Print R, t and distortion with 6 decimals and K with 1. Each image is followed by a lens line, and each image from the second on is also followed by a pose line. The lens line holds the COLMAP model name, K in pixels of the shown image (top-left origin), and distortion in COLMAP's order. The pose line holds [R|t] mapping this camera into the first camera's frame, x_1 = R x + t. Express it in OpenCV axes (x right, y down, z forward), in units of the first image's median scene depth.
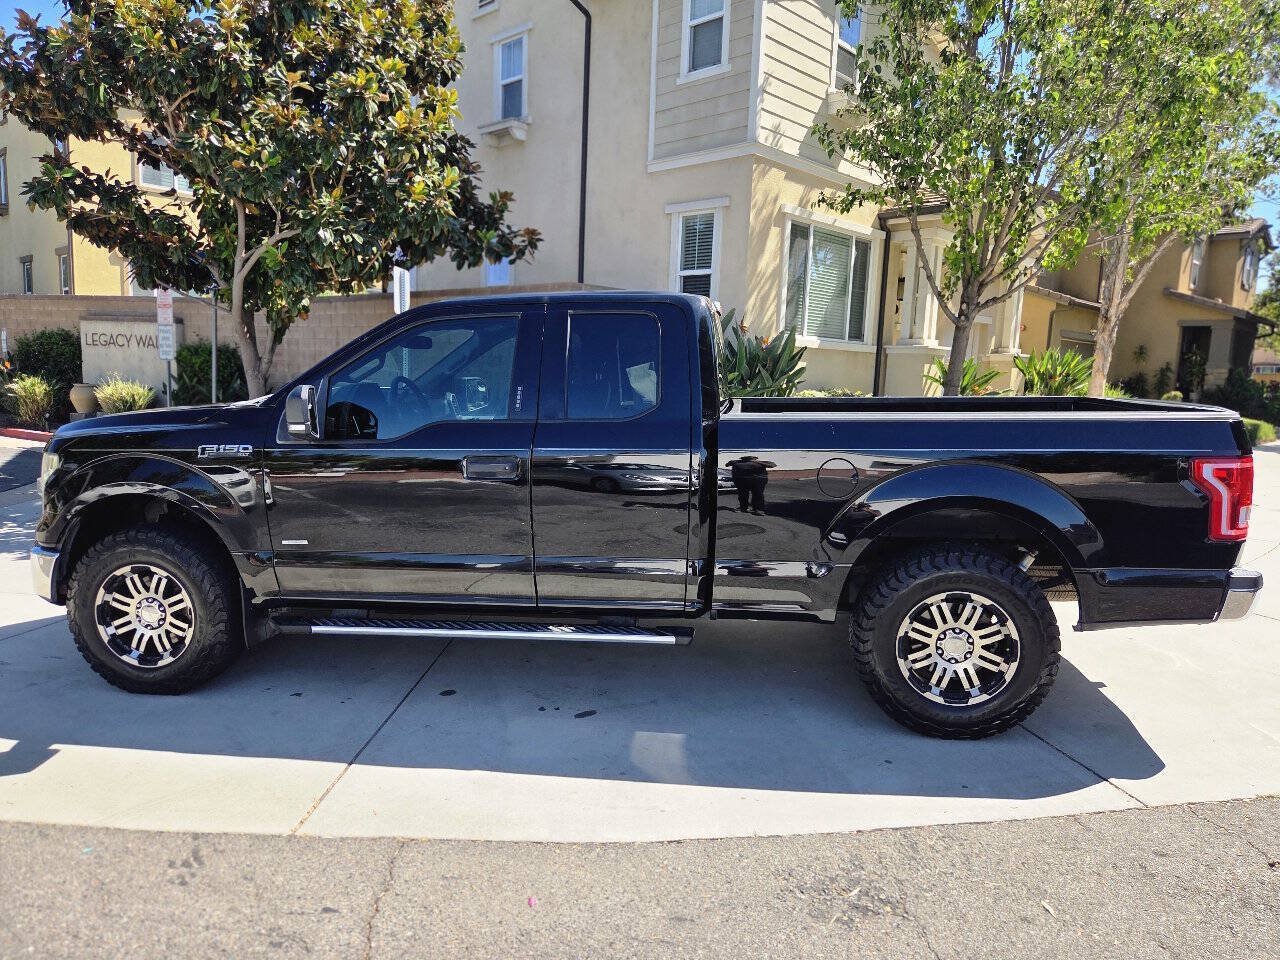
lens RADIAL K [[859.1, 0, 641.3], [0, 859.1, 477.1], [0, 0, 1]] dist [0.074942, -0.061228]
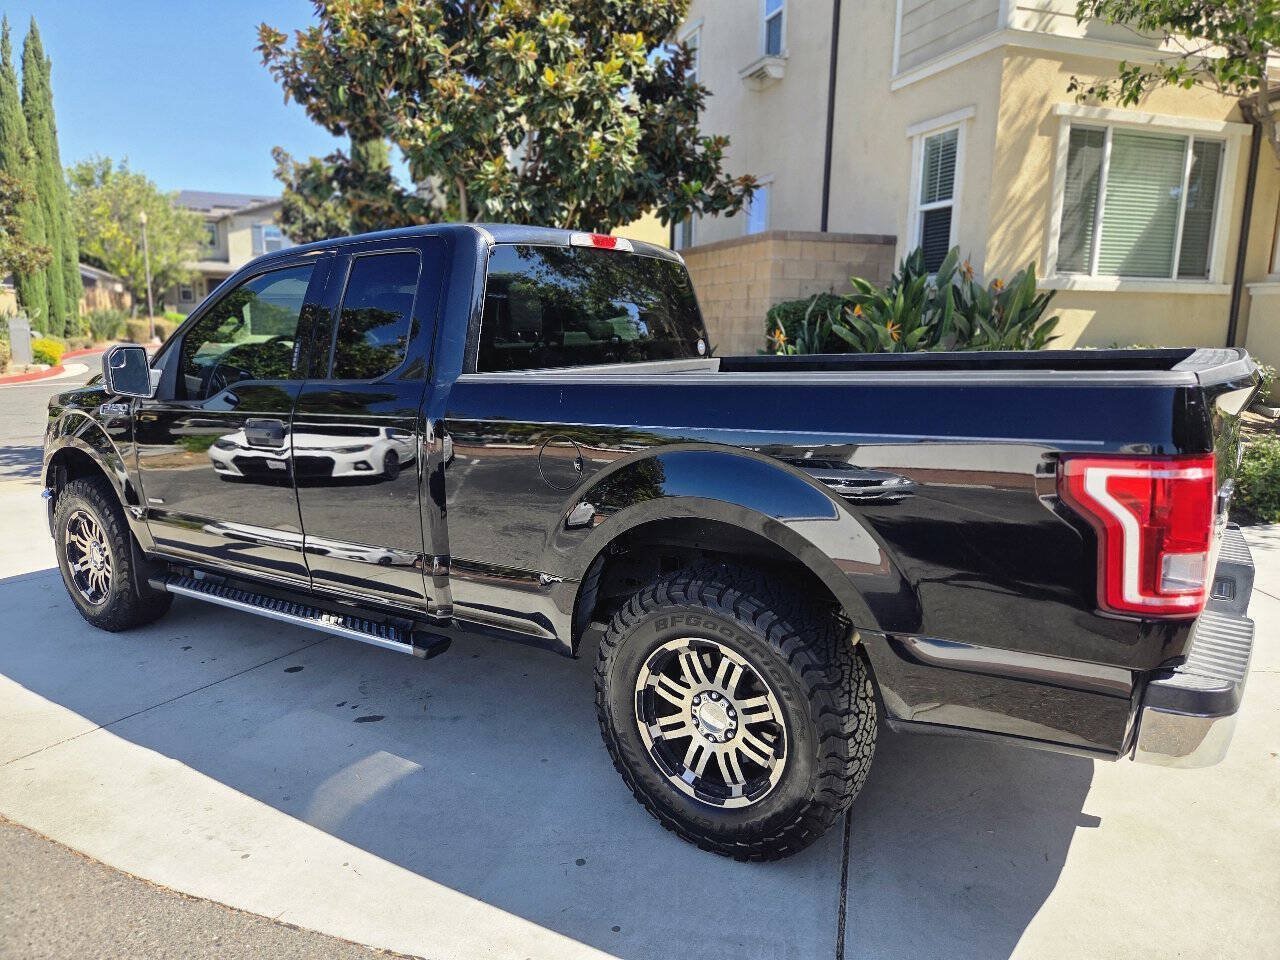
lens RADIAL K [[859.1, 0, 634.9], [0, 859.1, 476.6], [0, 0, 1]] dist [0.074942, -0.061228]
pose [[0.885865, 0.054413, -0.460741, 0.219852], [-0.036930, 0.998217, 0.046884, -0.008551], [0.462471, -0.024518, 0.886295, 0.135414]]
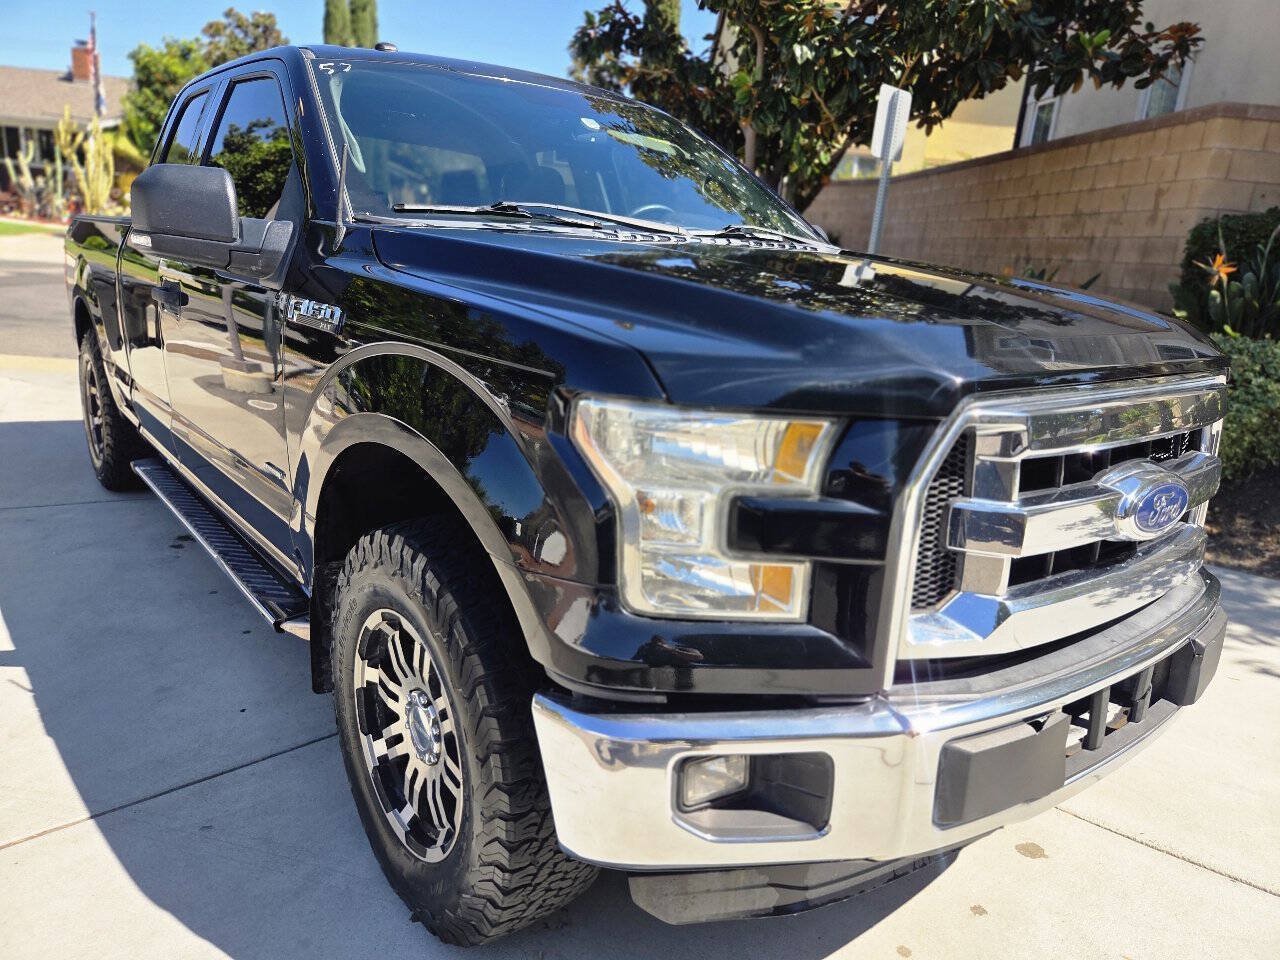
lens RADIAL K [[859.1, 0, 641.4], [0, 859.1, 483.7], [0, 0, 1]] dist [0.074942, -0.061228]
pose [[0.707785, 0.210198, -0.674431, 0.093866], [-0.140219, 0.977513, 0.157506, -0.013022], [0.692372, -0.016912, 0.721342, 0.298797]]
